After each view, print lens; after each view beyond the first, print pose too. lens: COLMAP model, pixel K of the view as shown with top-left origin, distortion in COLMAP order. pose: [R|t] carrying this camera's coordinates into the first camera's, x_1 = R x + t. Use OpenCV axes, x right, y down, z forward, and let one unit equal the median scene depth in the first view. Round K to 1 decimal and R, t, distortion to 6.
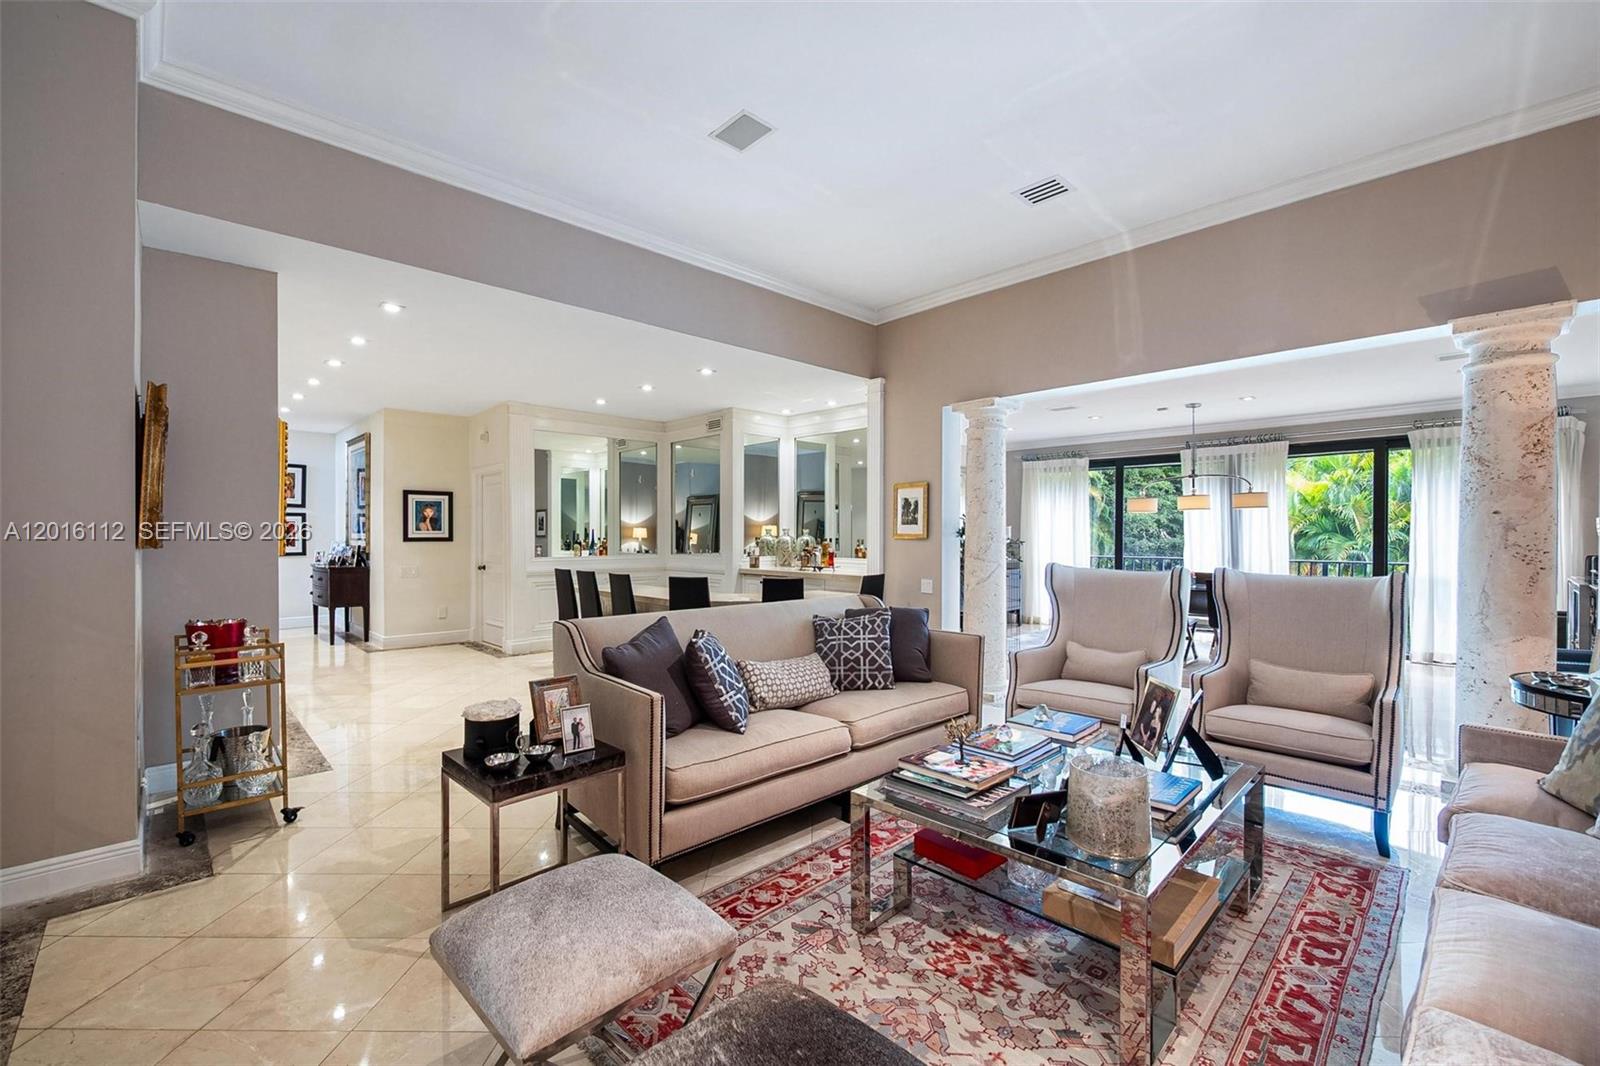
lens RADIAL K [[666.2, 0, 811.8], [0, 666.2, 542.3], [0, 0, 1]] dist [-0.003718, -0.000190]
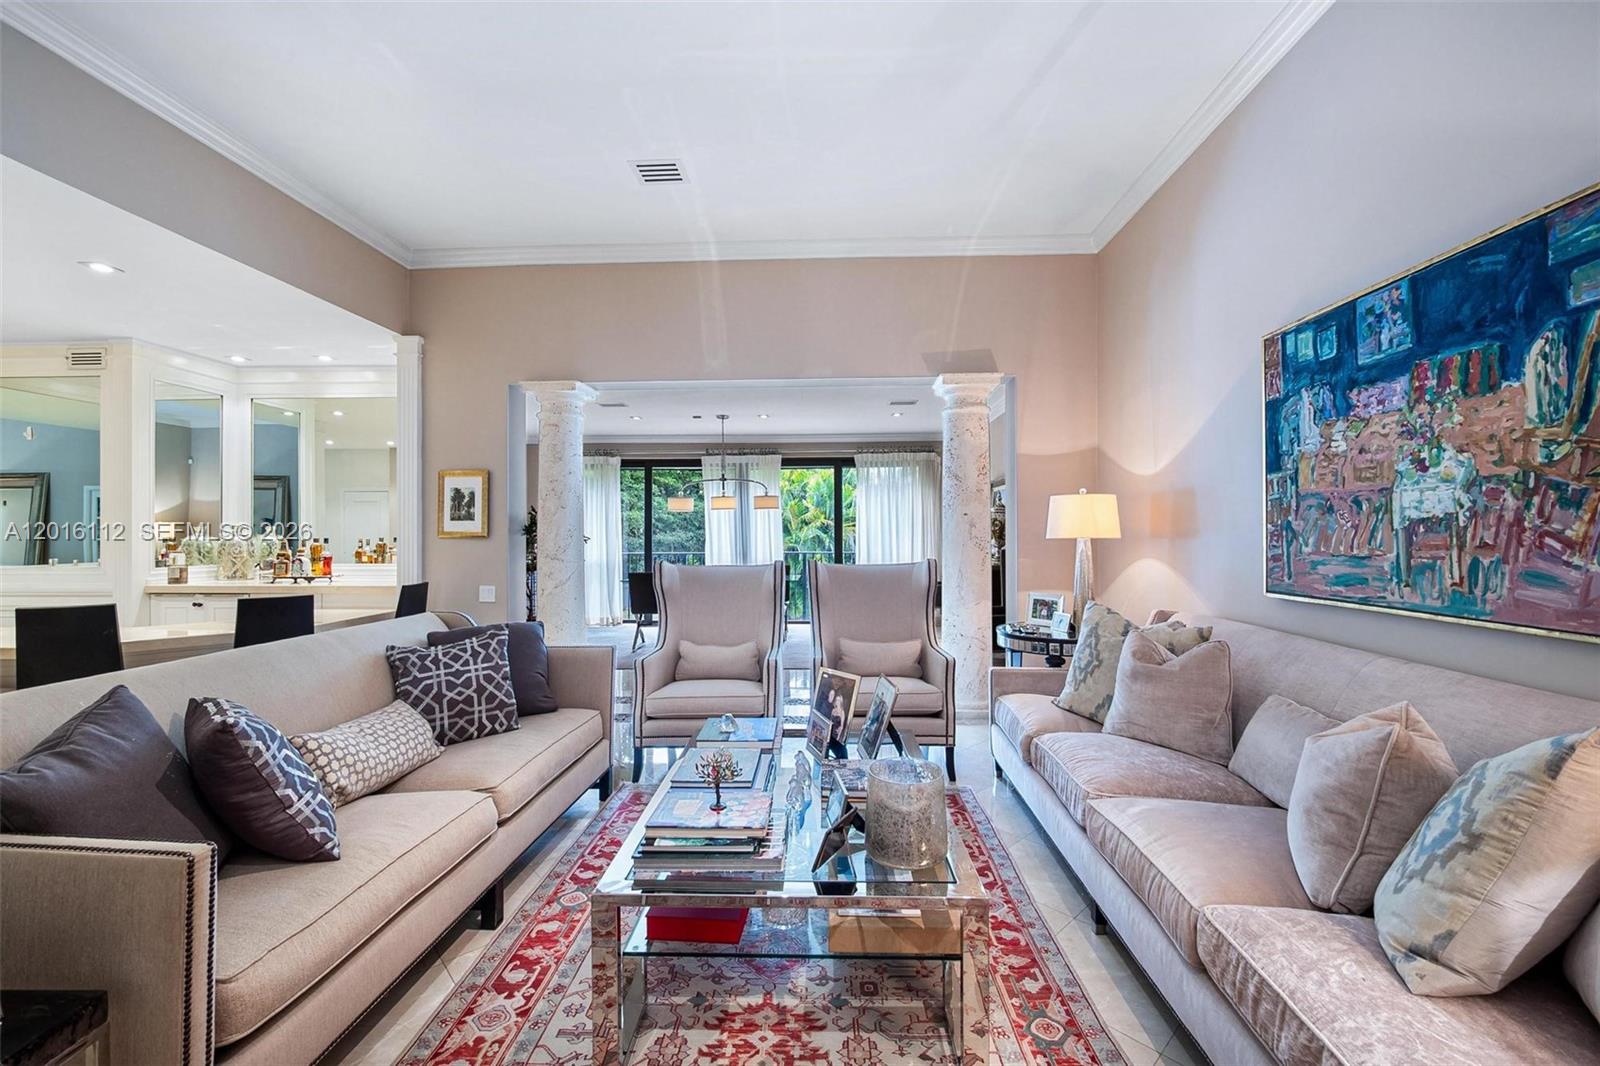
lens RADIAL K [[647.2, 0, 806.7], [0, 647.2, 528.7], [0, 0, 1]] dist [-0.004149, 0.000110]
pose [[0.727926, -0.000460, 0.685655, -0.146405], [0.012924, 0.999831, -0.013051, -0.000415], [-0.685534, 0.018362, 0.727809, 0.203858]]
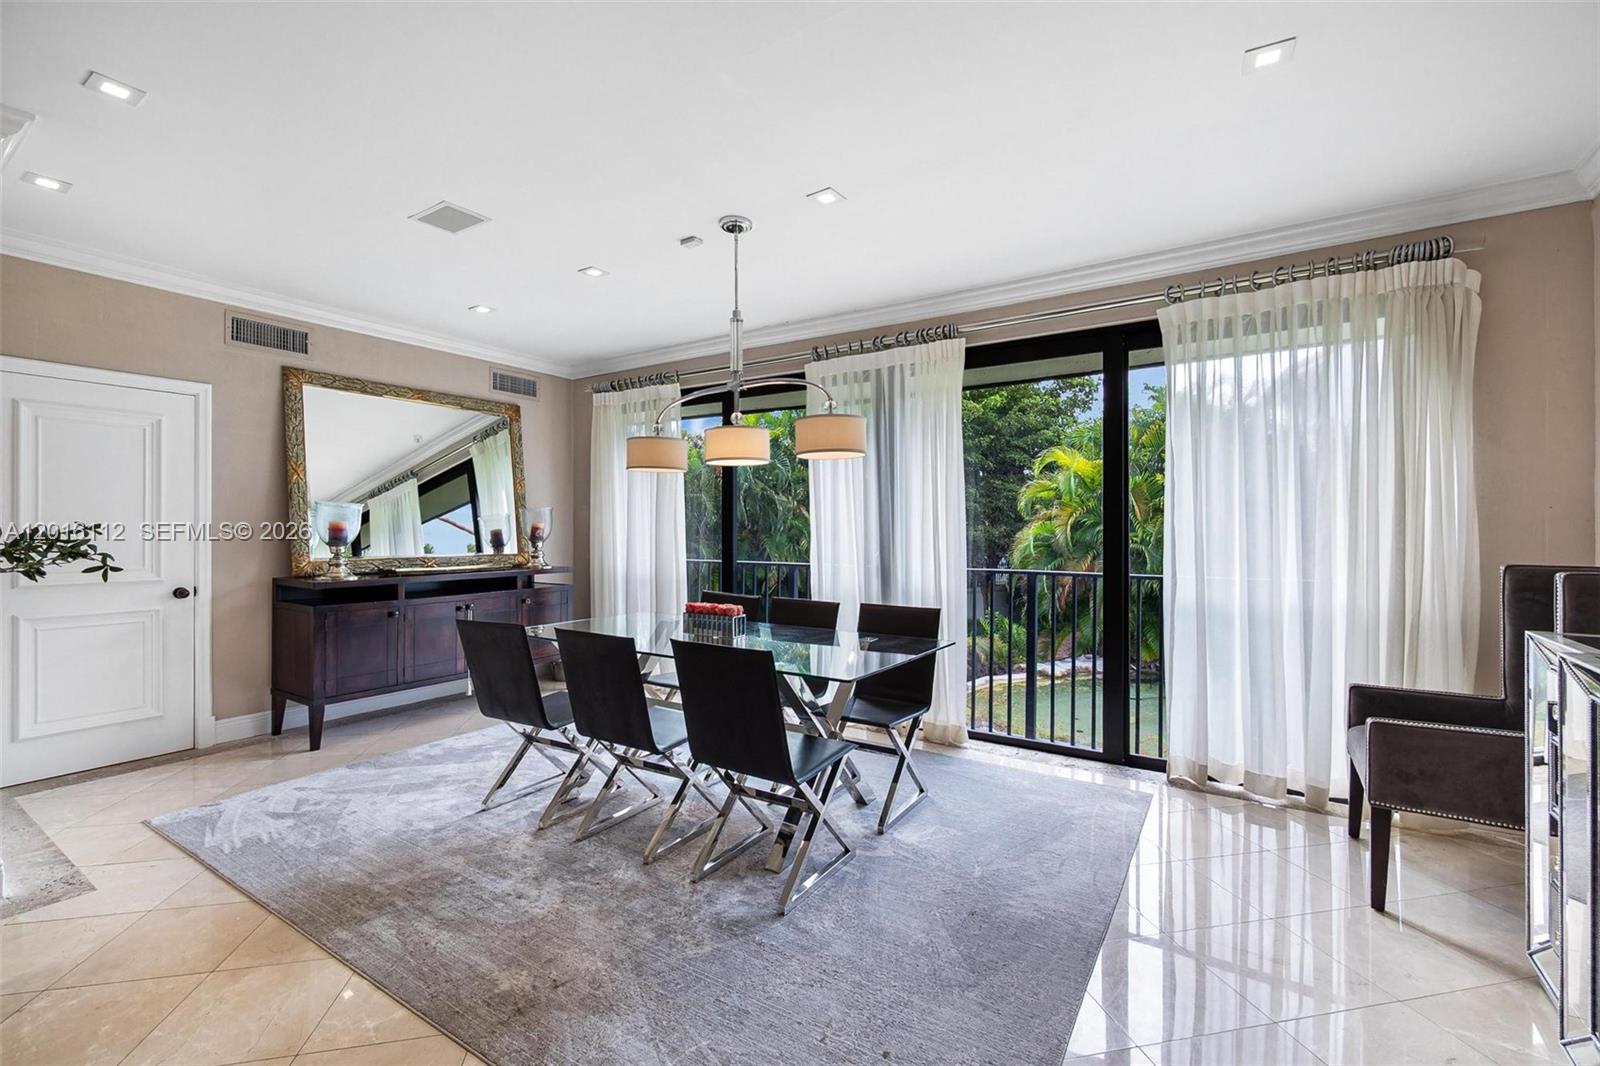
lens RADIAL K [[692.2, 0, 812.3], [0, 692.2, 531.9], [0, 0, 1]] dist [0.005090, 0.000381]
pose [[0.977618, -0.003866, 0.210353, 1.012736], [0.005067, 0.999974, -0.005168, 0.000399], [-0.210327, 0.006118, 0.977612, 1.038332]]
